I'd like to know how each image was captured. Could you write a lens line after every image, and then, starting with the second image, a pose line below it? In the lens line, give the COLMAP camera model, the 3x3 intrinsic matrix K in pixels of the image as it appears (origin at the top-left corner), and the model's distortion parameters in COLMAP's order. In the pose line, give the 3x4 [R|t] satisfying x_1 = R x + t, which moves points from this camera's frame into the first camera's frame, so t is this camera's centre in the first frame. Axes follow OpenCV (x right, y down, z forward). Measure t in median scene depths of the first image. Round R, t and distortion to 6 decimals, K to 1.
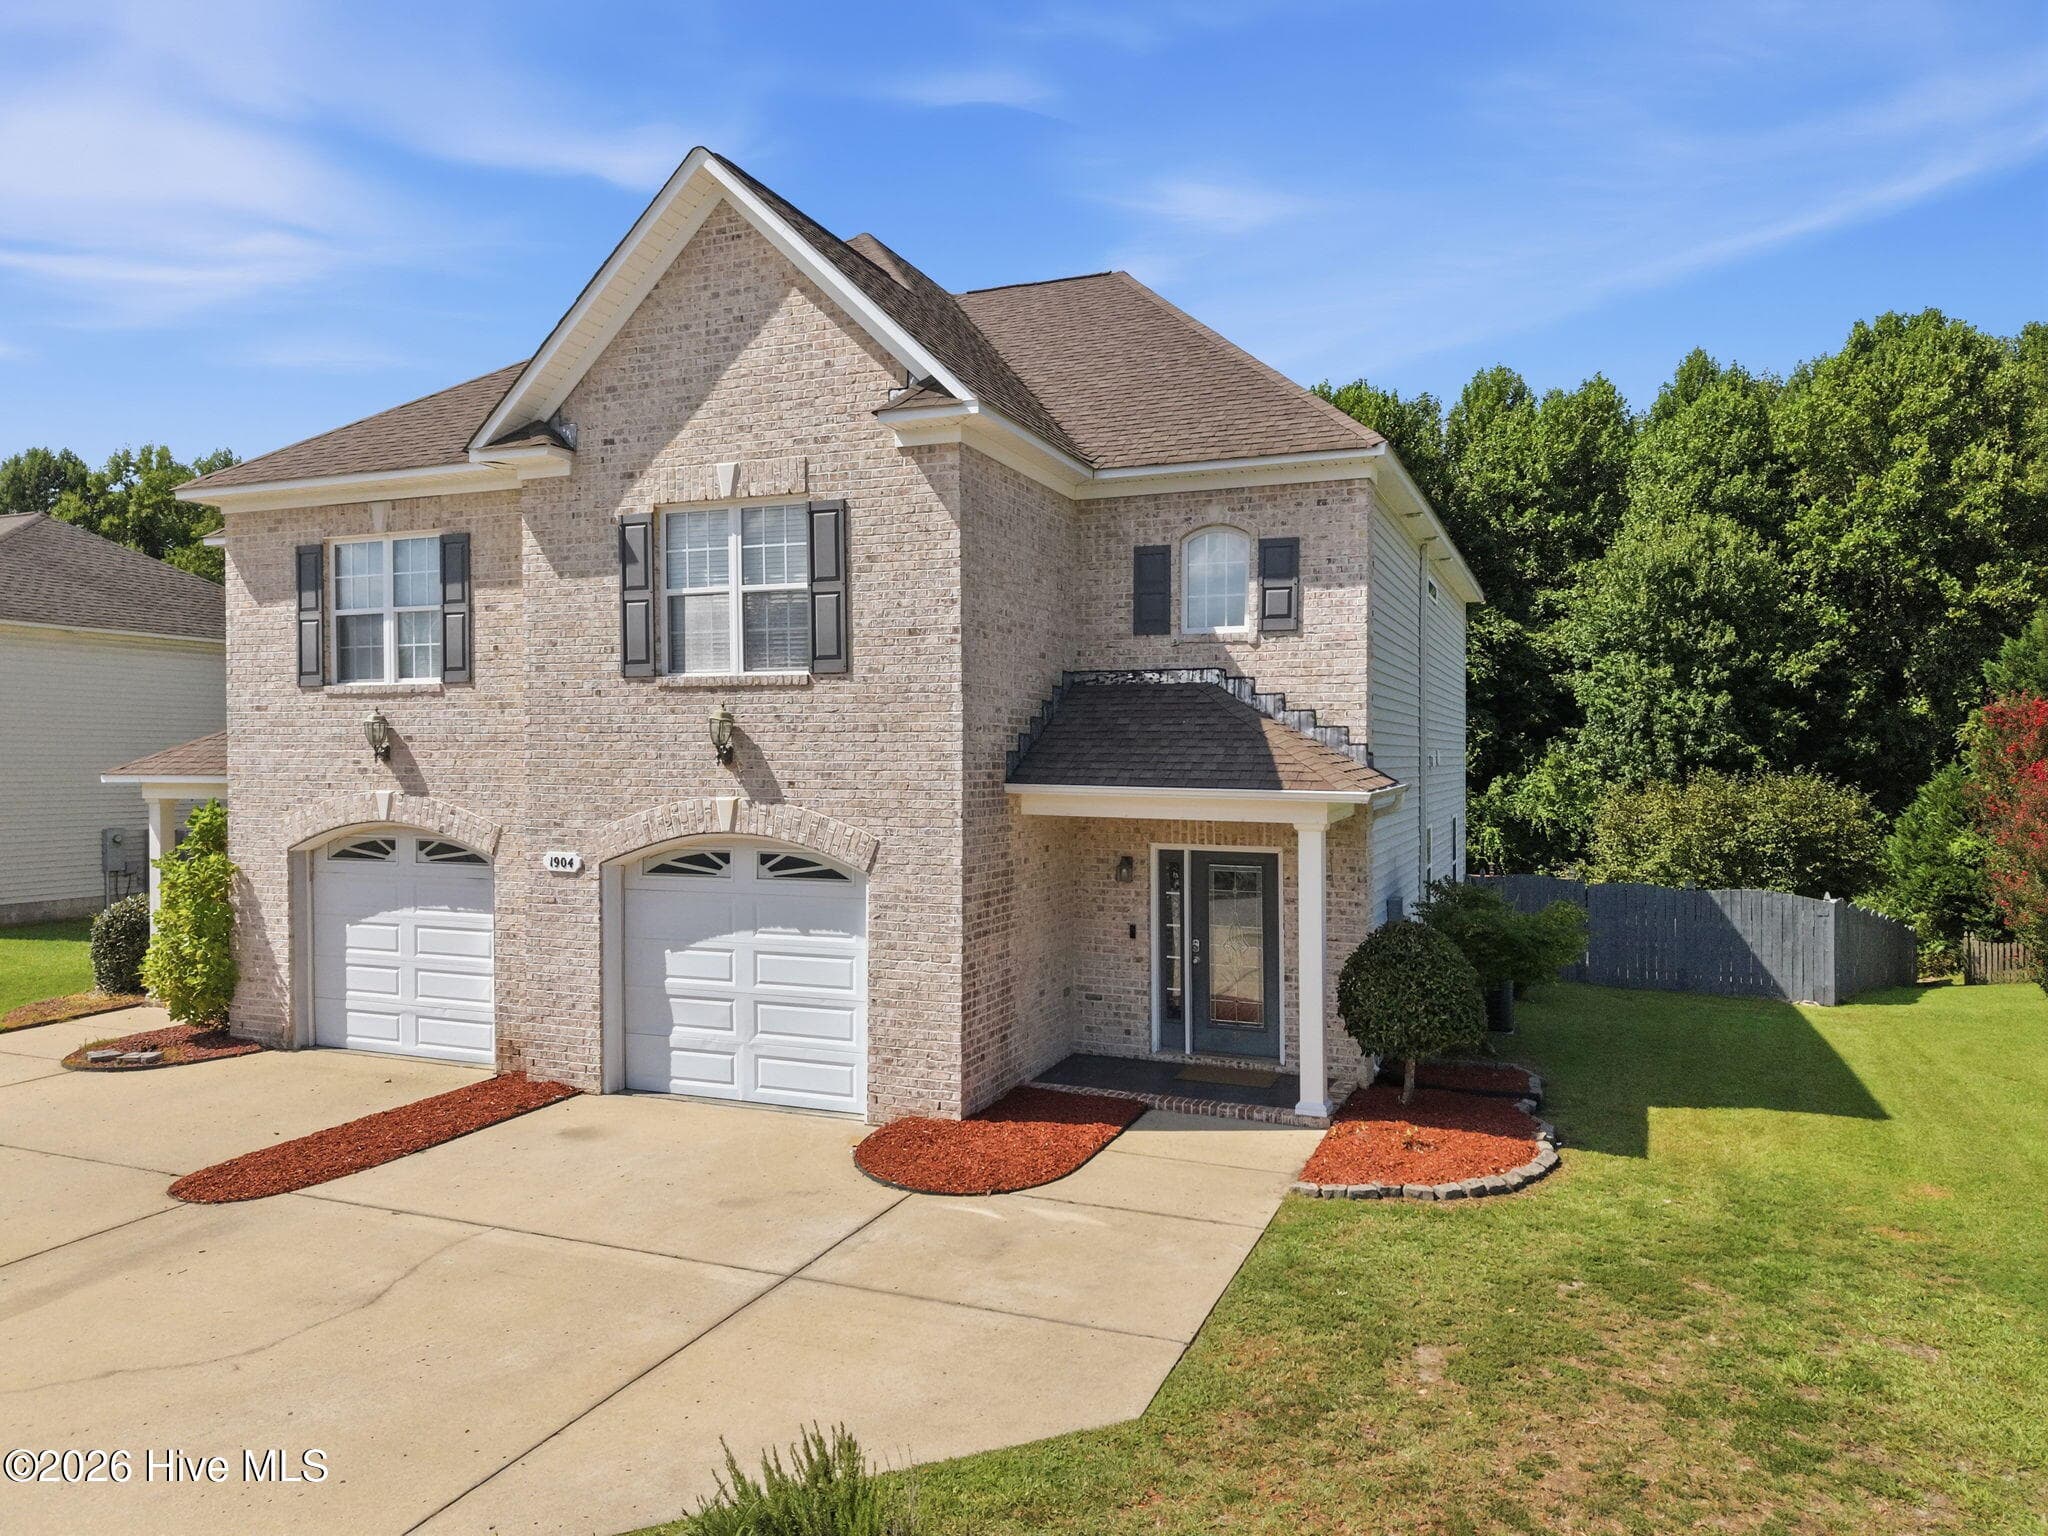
lens RADIAL K [[1357.3, 0, 1006.7], [0, 1357.3, 762.0], [0, 0, 1]] dist [0.005980, -0.007427]
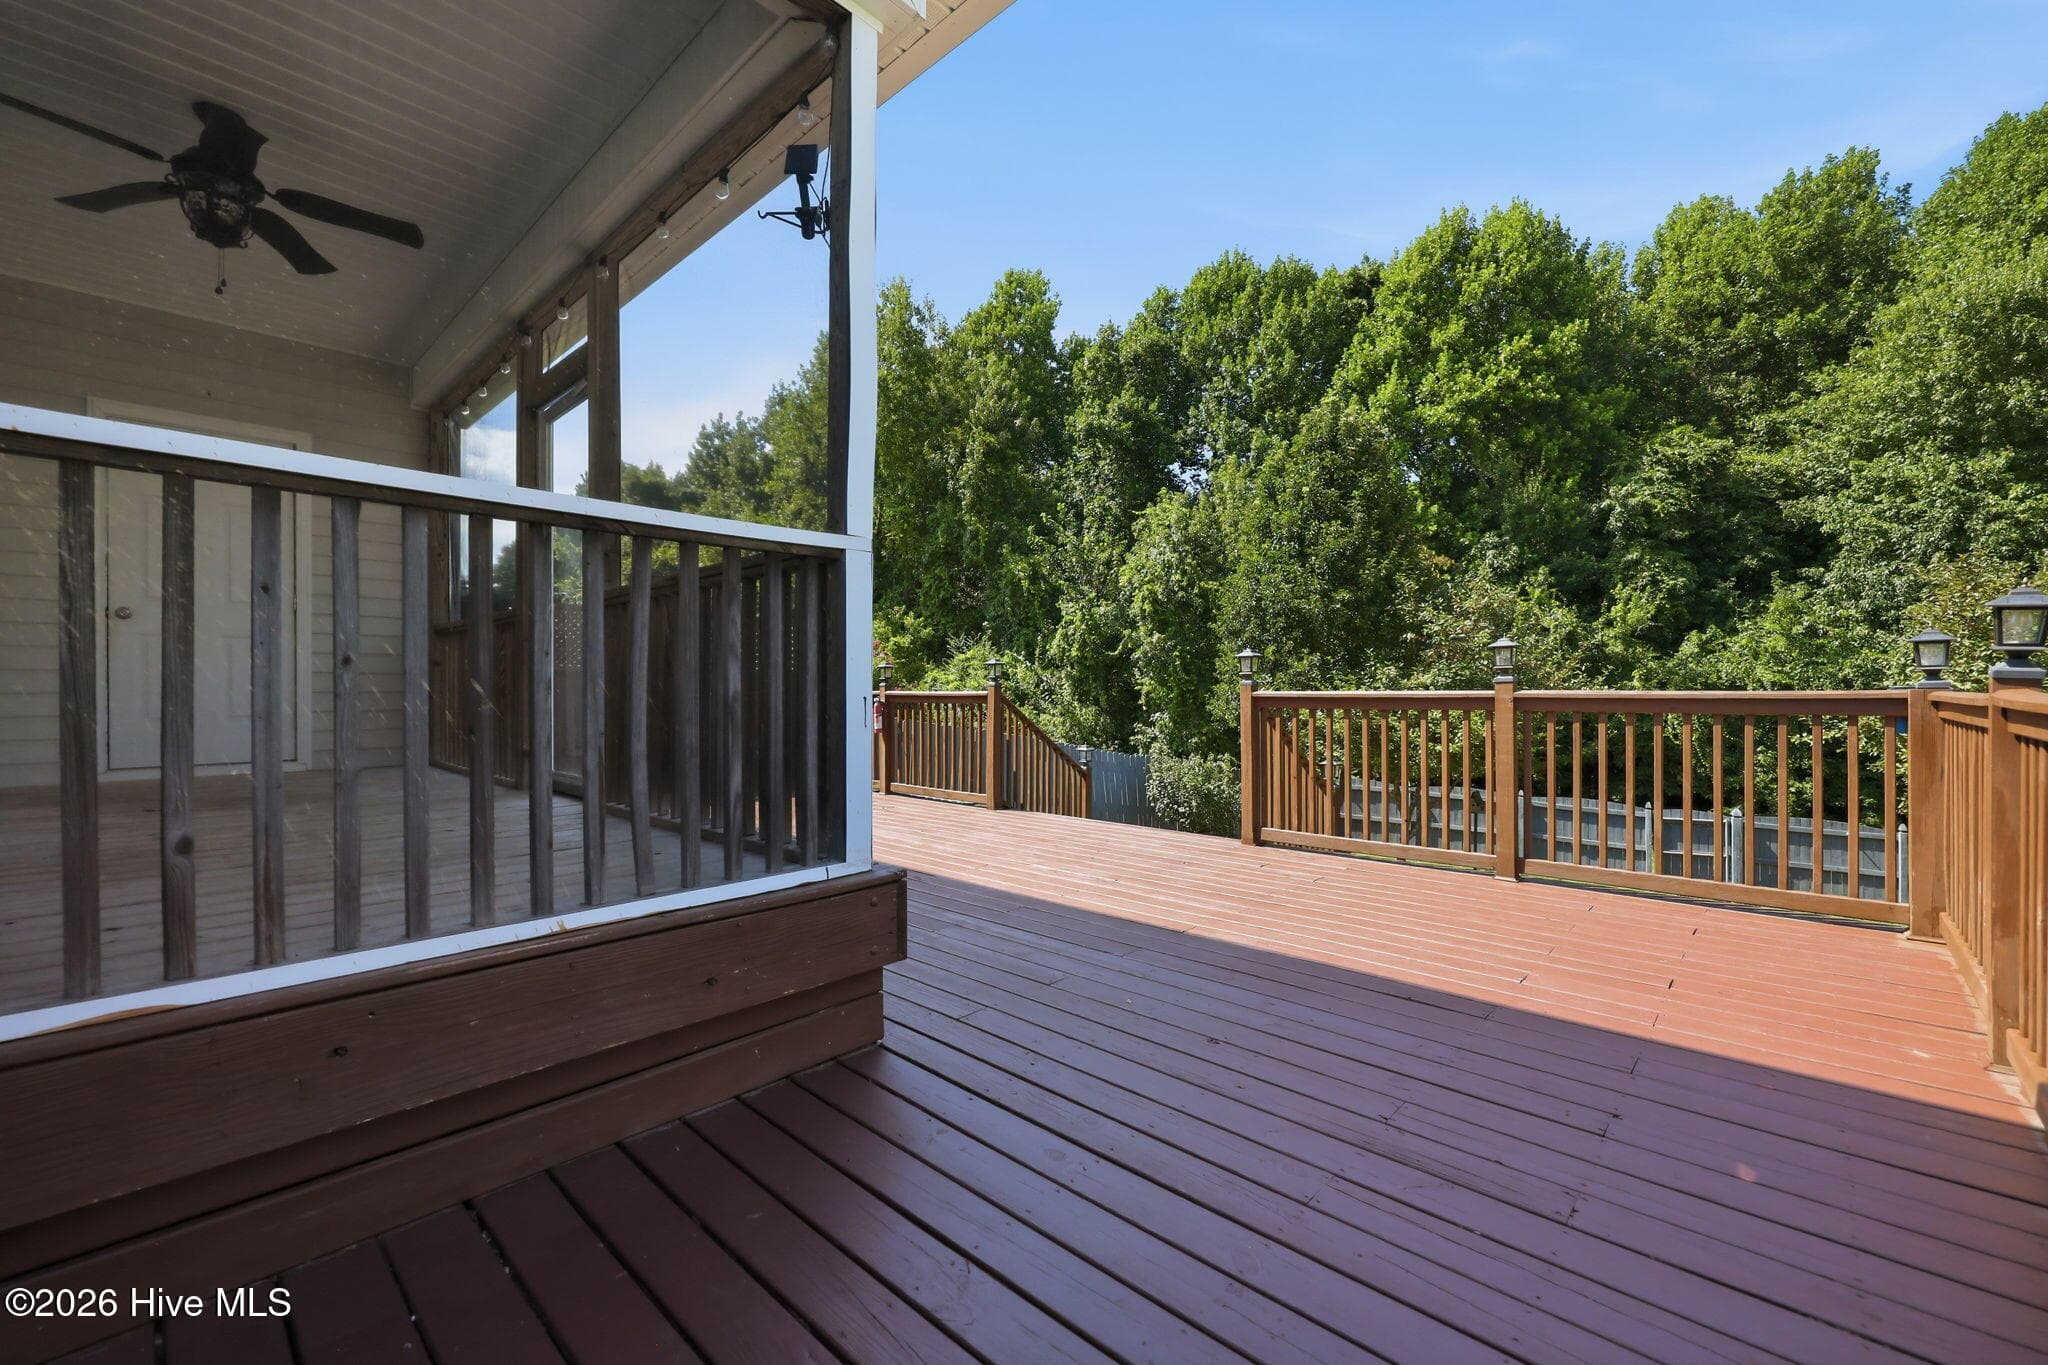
lens RADIAL K [[784.8, 0, 1005.7], [0, 784.8, 699.8], [0, 0, 1]] dist [-0.014246, -0.000291]
pose [[0.921193, 0.002911, -0.389095, 0.168084], [0.000628, 0.999960, 0.008969, 0.045457], [0.389106, -0.008507, 0.921154, 0.426466]]
